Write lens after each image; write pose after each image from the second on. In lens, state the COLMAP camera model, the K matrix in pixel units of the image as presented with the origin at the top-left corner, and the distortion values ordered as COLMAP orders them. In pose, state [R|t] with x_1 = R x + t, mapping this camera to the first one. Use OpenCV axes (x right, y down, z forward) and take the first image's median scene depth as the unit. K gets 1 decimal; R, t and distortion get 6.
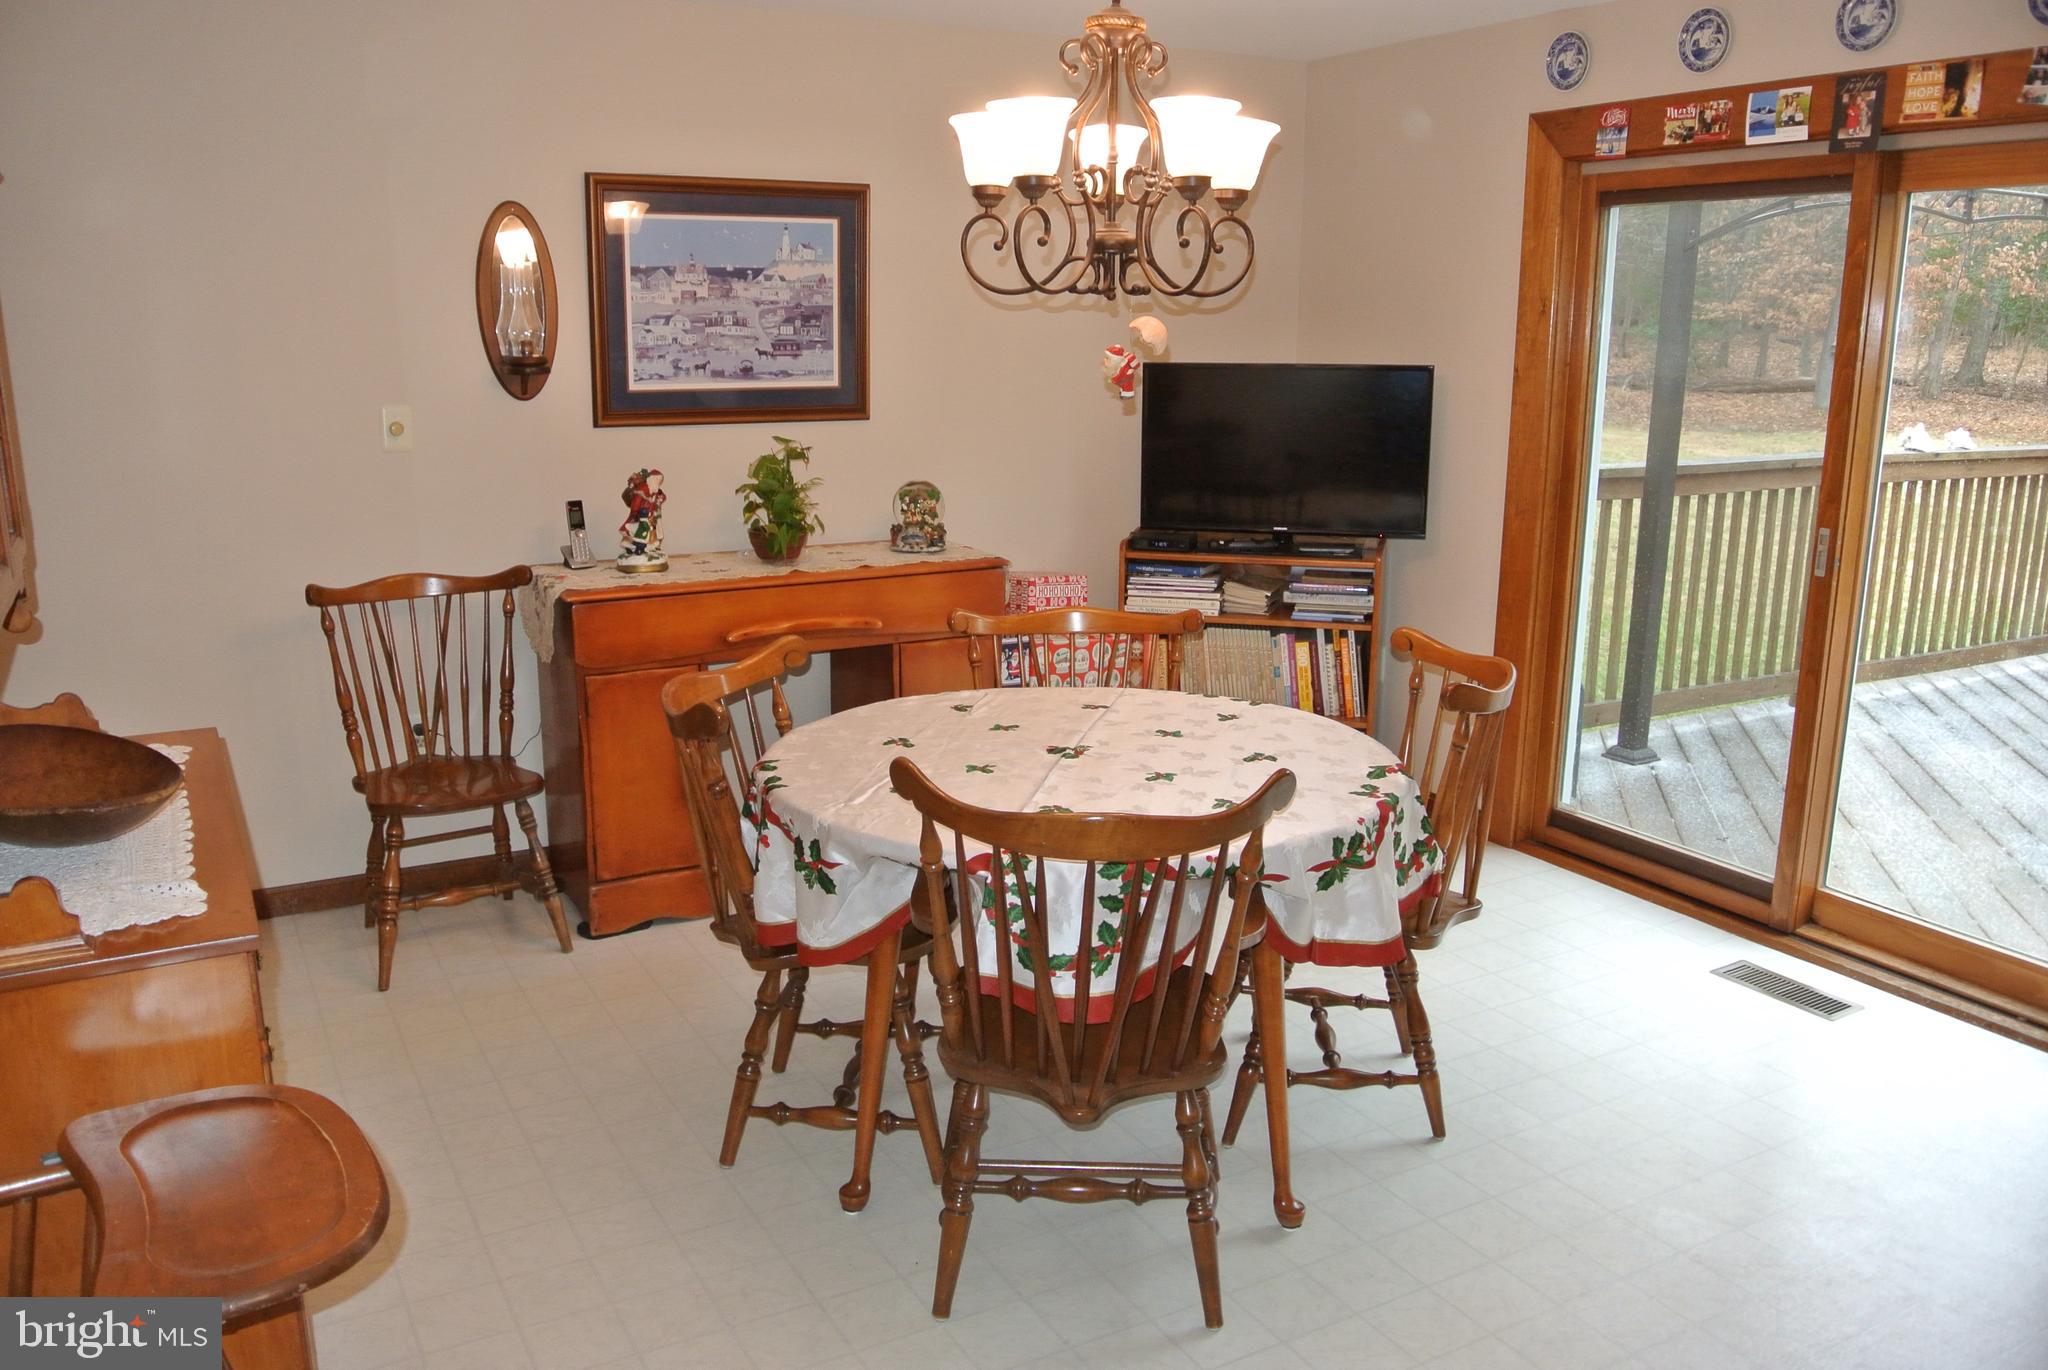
lens RADIAL K [[1600.1, 0, 1013.5], [0, 1600.1, 693.9], [0, 0, 1]] dist [-0.085045, 0.038454]
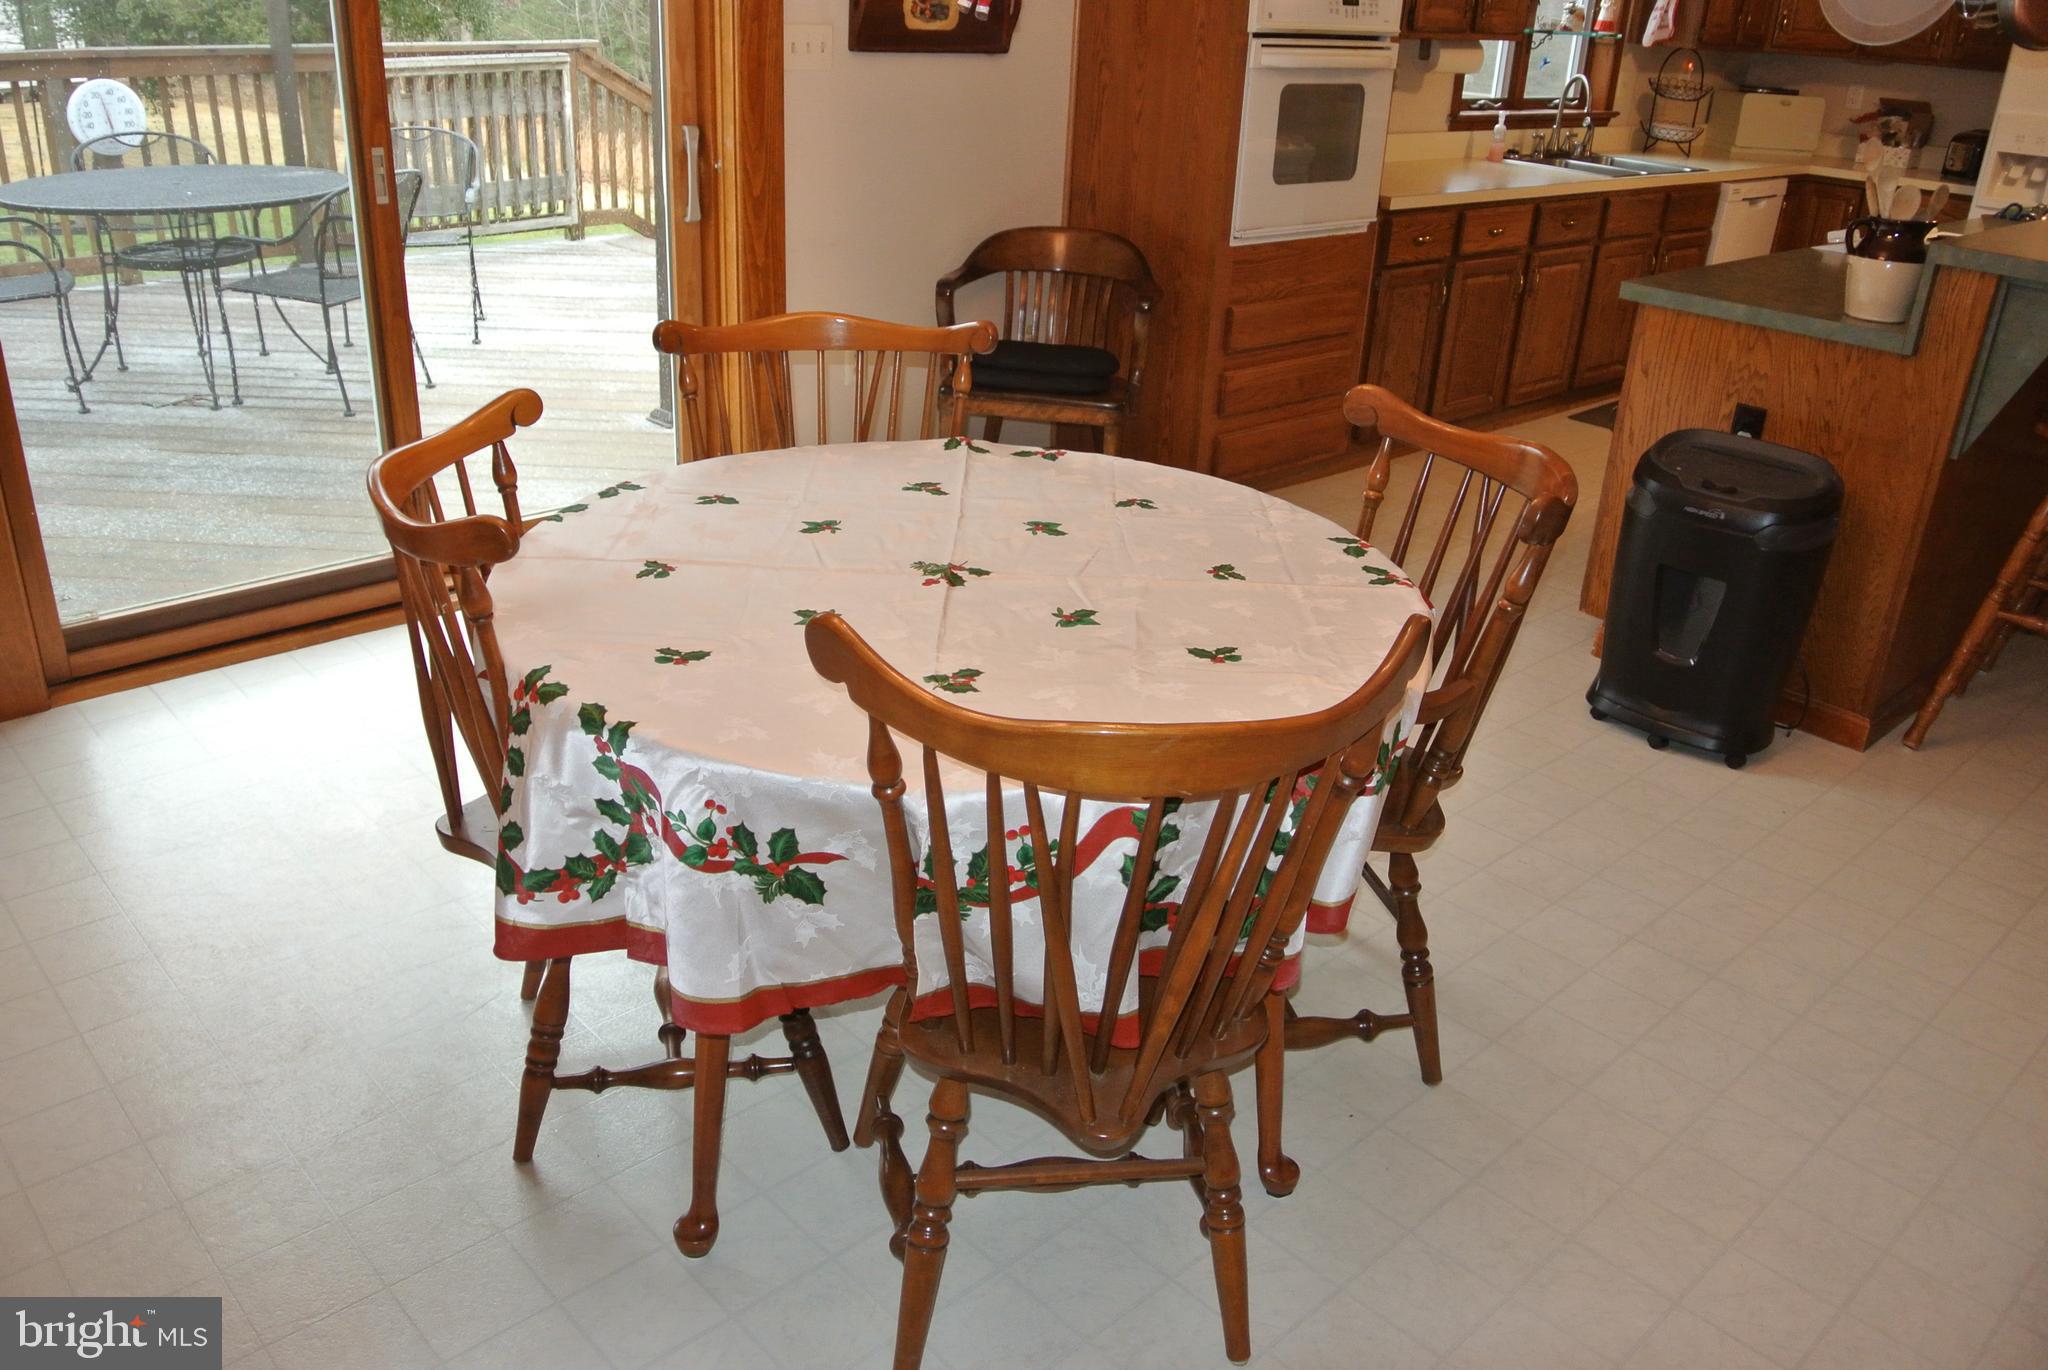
lens RADIAL K [[1600.1, 0, 1000.7], [0, 1600.1, 689.1], [0, 0, 1]] dist [-0.085045, 0.038454]
pose [[-0.241564, -0.410486, 0.879288, -0.413548], [0.181236, 0.871095, 0.456451, -0.158340], [-0.953310, 0.269621, -0.136030, 0.767365]]
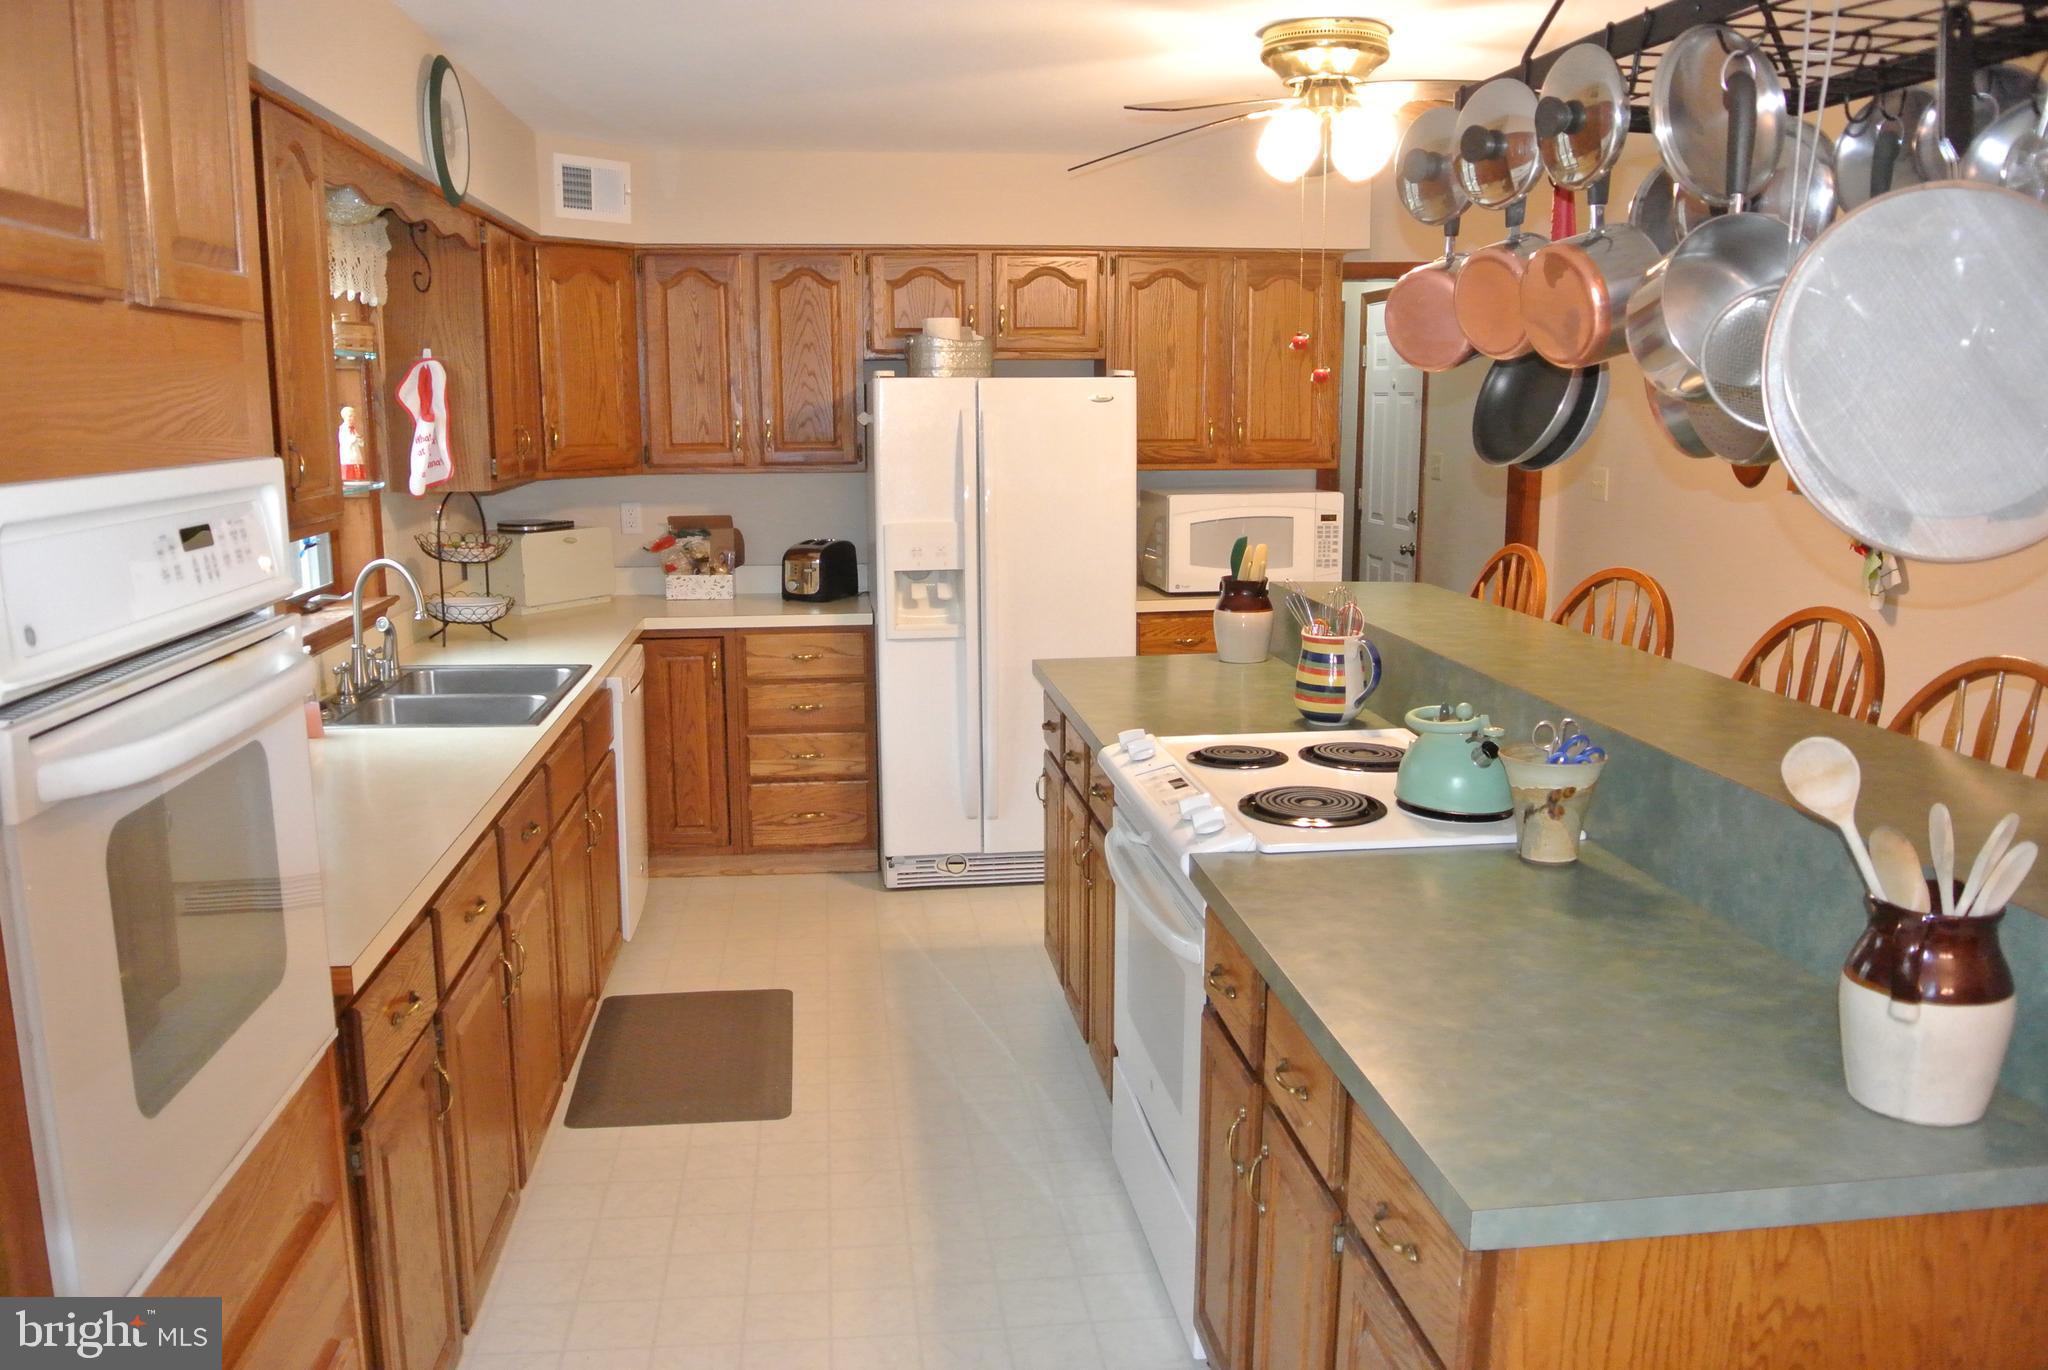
lens RADIAL K [[1600.1, 0, 1004.8], [0, 1600.1, 693.6], [0, 0, 1]] dist [-0.085045, 0.038454]
pose [[-0.922664, -0.065286, 0.380038, 0.299624], [0.093434, 0.918343, 0.384600, -0.128478], [-0.374114, 0.390365, -0.841222, 0.539292]]
